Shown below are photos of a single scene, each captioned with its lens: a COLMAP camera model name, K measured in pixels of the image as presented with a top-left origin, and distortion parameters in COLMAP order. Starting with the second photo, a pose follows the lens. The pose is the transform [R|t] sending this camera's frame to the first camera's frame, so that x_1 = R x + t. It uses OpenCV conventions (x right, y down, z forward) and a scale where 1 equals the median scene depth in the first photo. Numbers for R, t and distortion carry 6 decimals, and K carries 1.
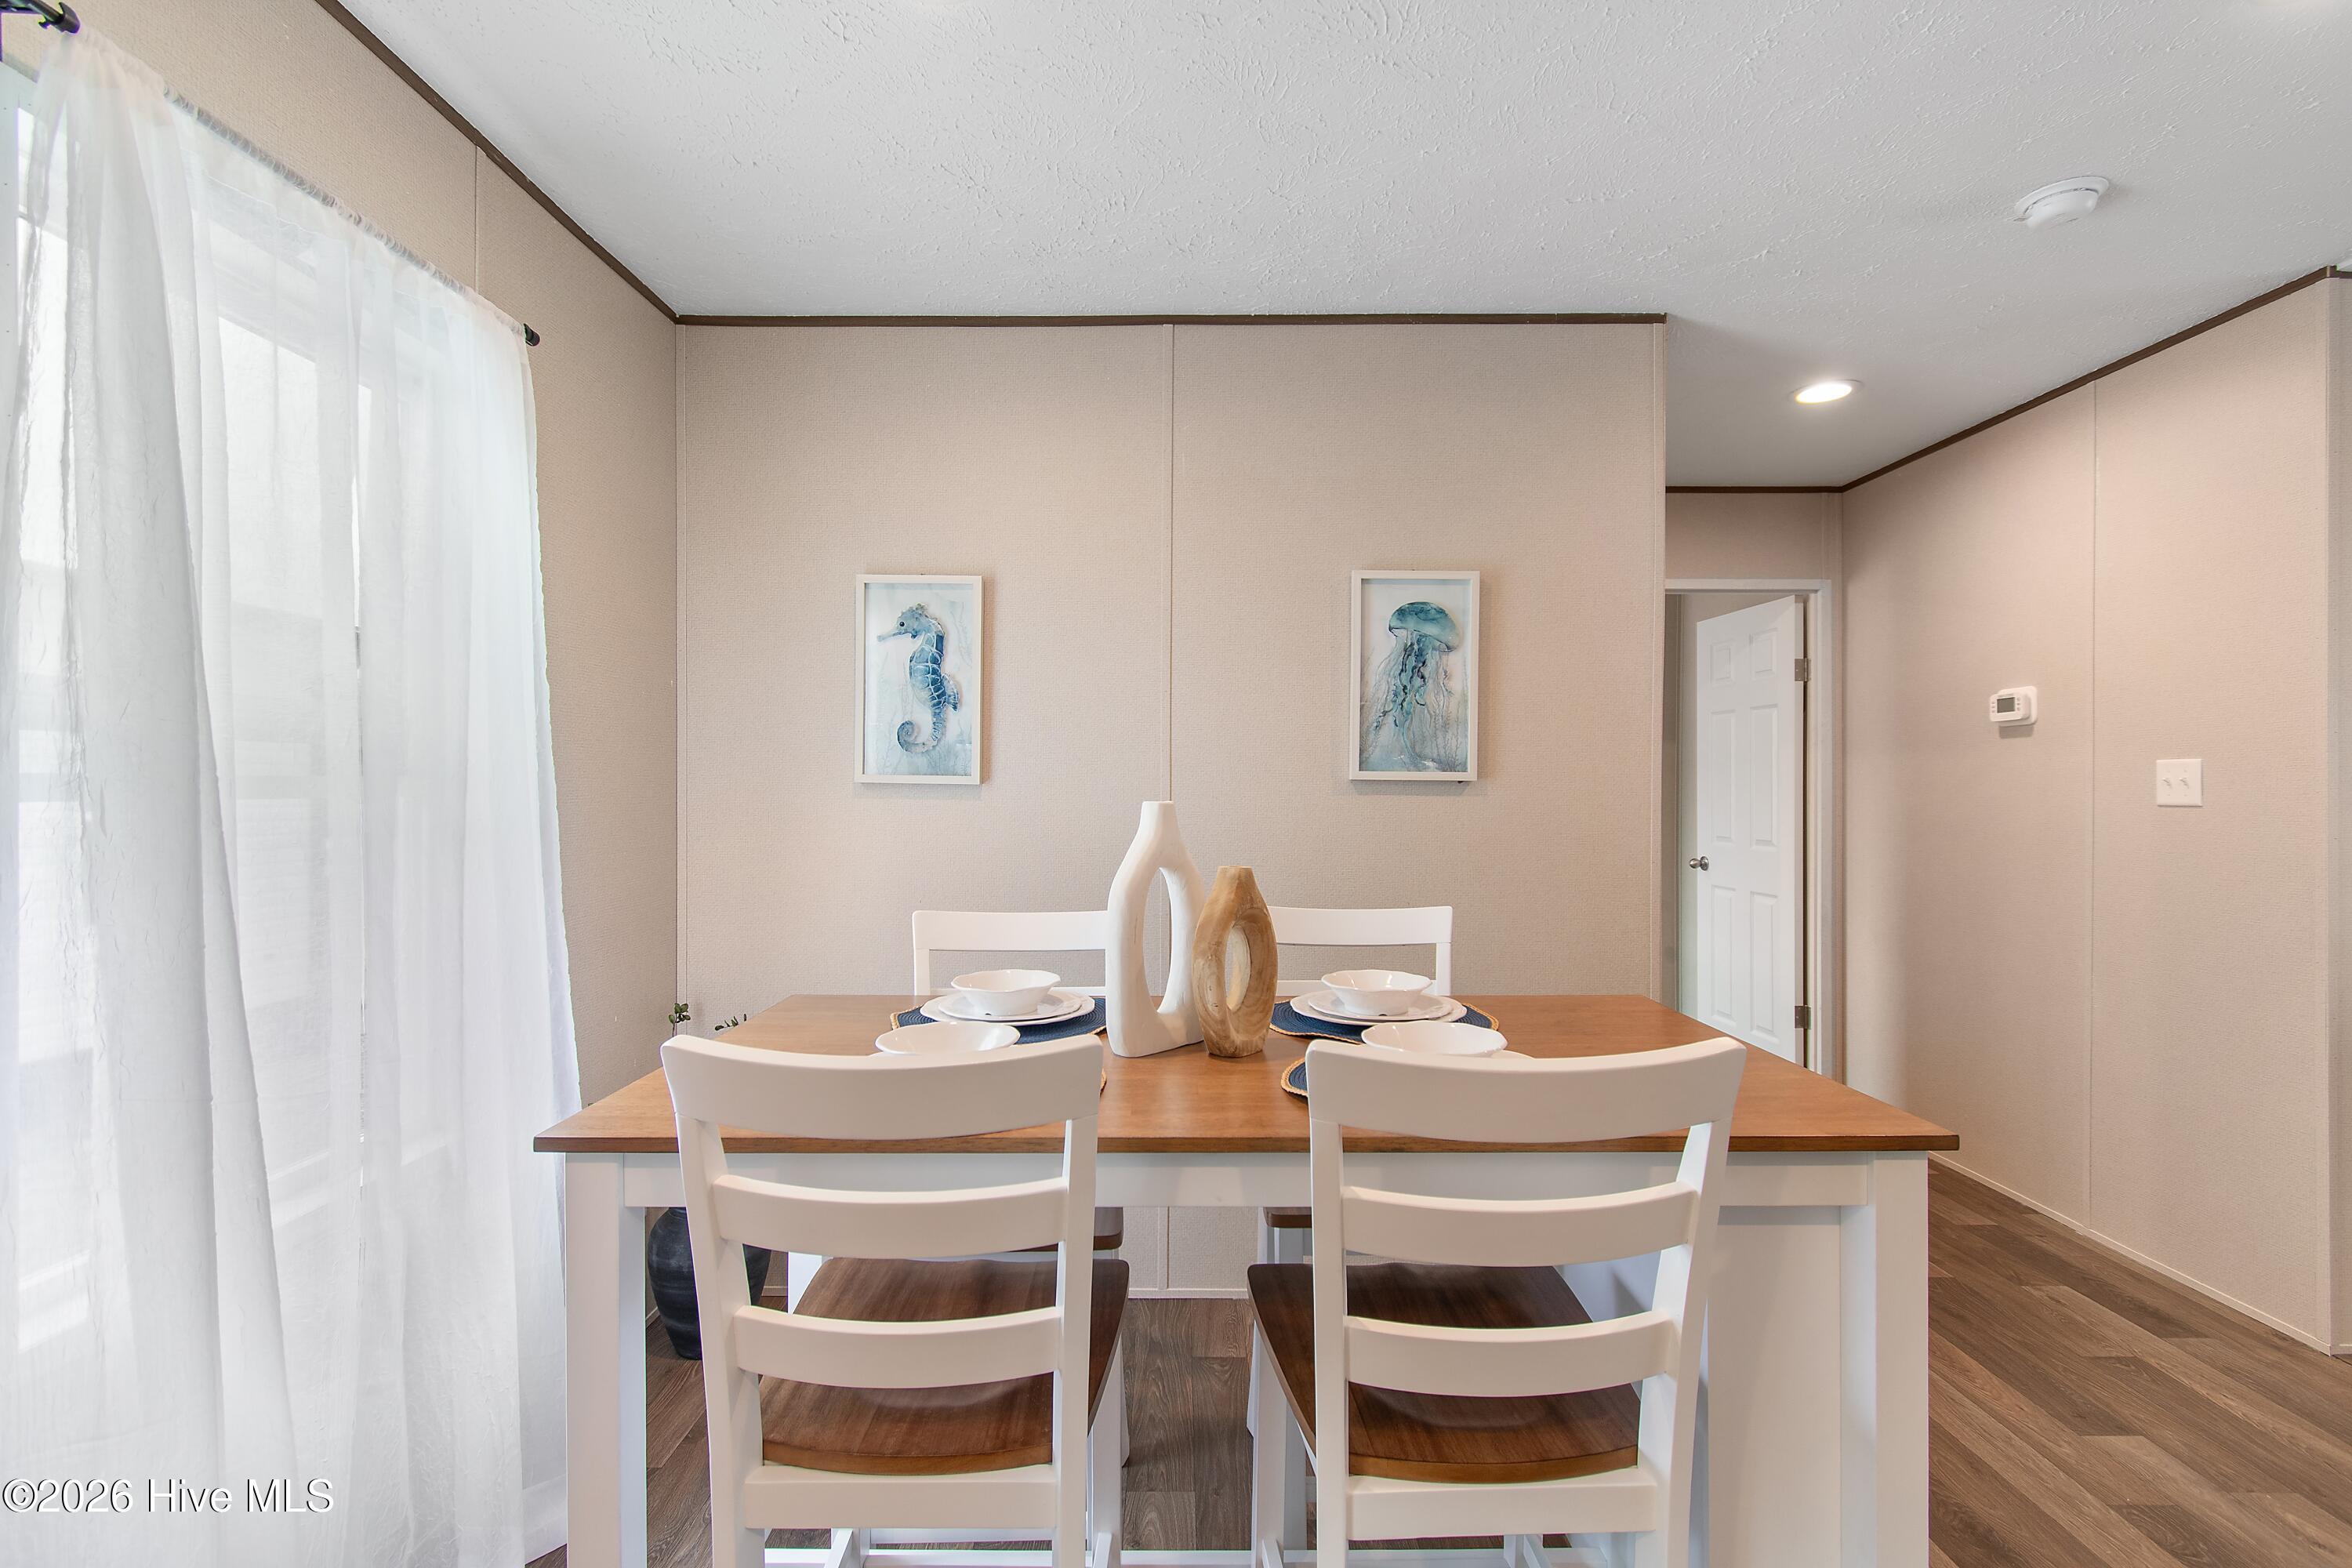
lens RADIAL K [[1039.4, 0, 1174.7], [0, 1039.4, 797.0], [0, 0, 1]] dist [0.003087, -0.001216]
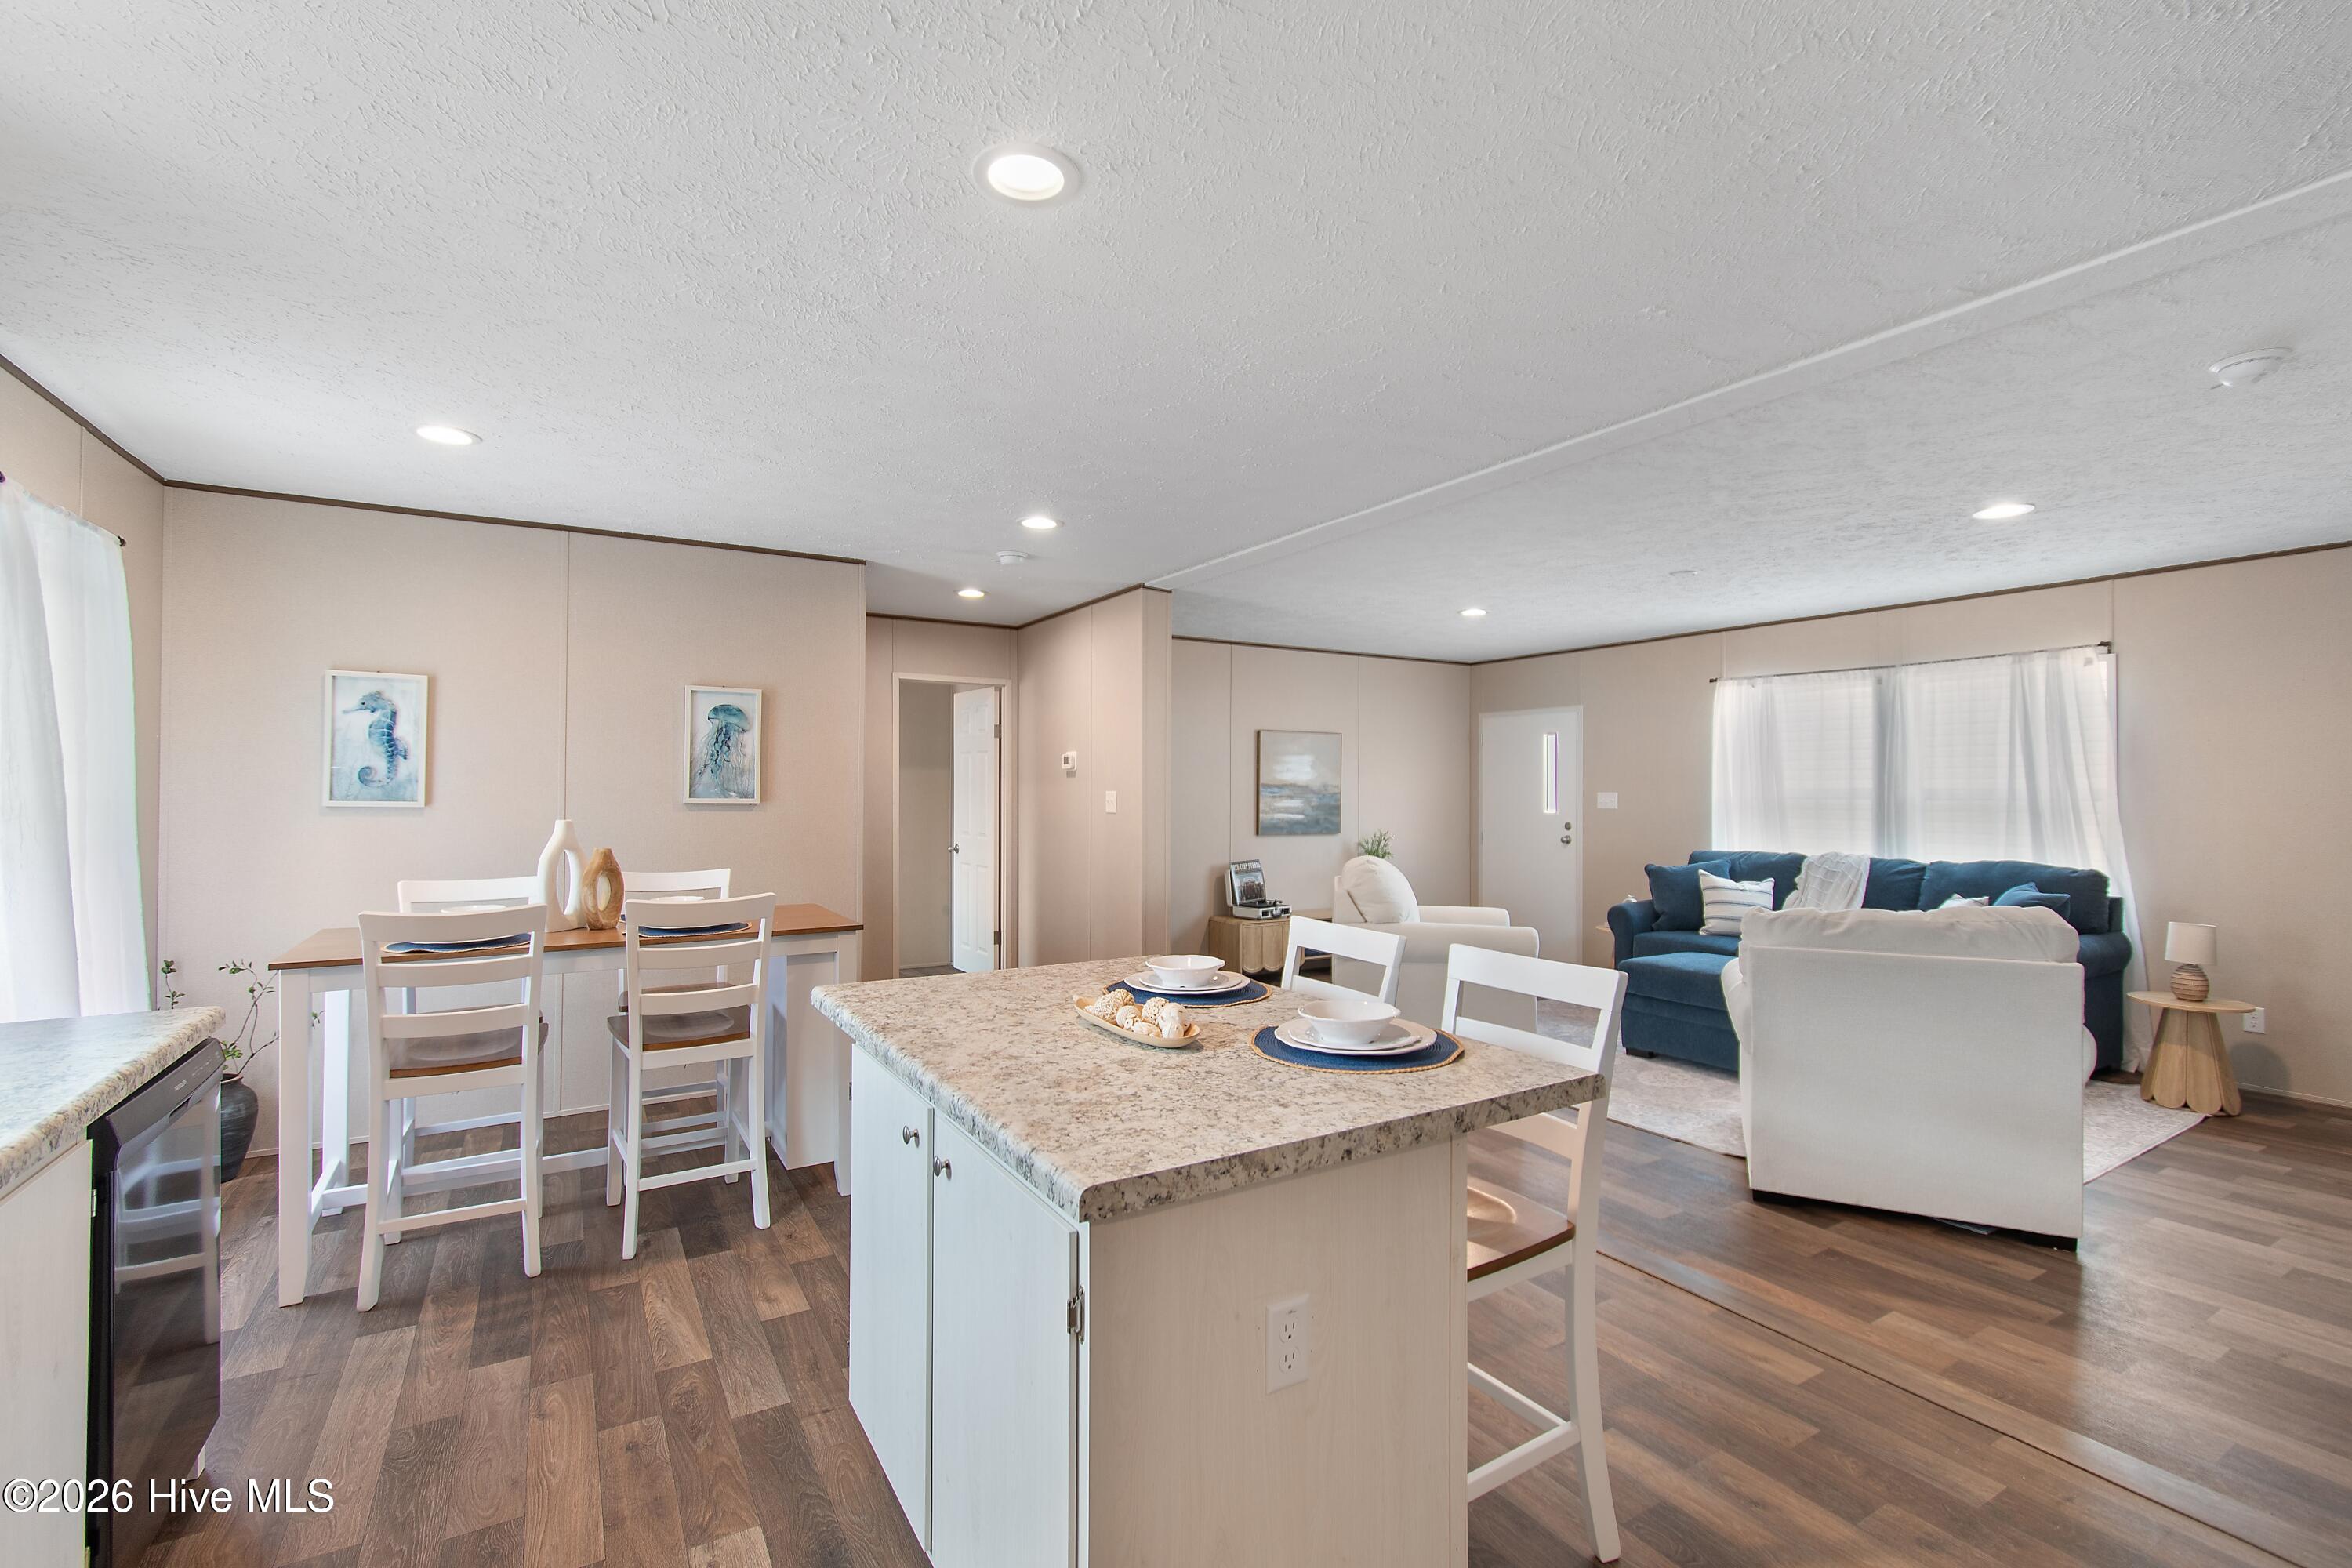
lens RADIAL K [[1039.4, 0, 1183.9], [0, 1039.4, 779.5], [0, 0, 1]] dist [0.003087, -0.001216]
pose [[0.854013, 0.007558, 0.520198, -0.024821], [0.001021, 0.999868, -0.016204, -0.027006], [-0.520251, 0.014369, 0.853892, -0.953296]]
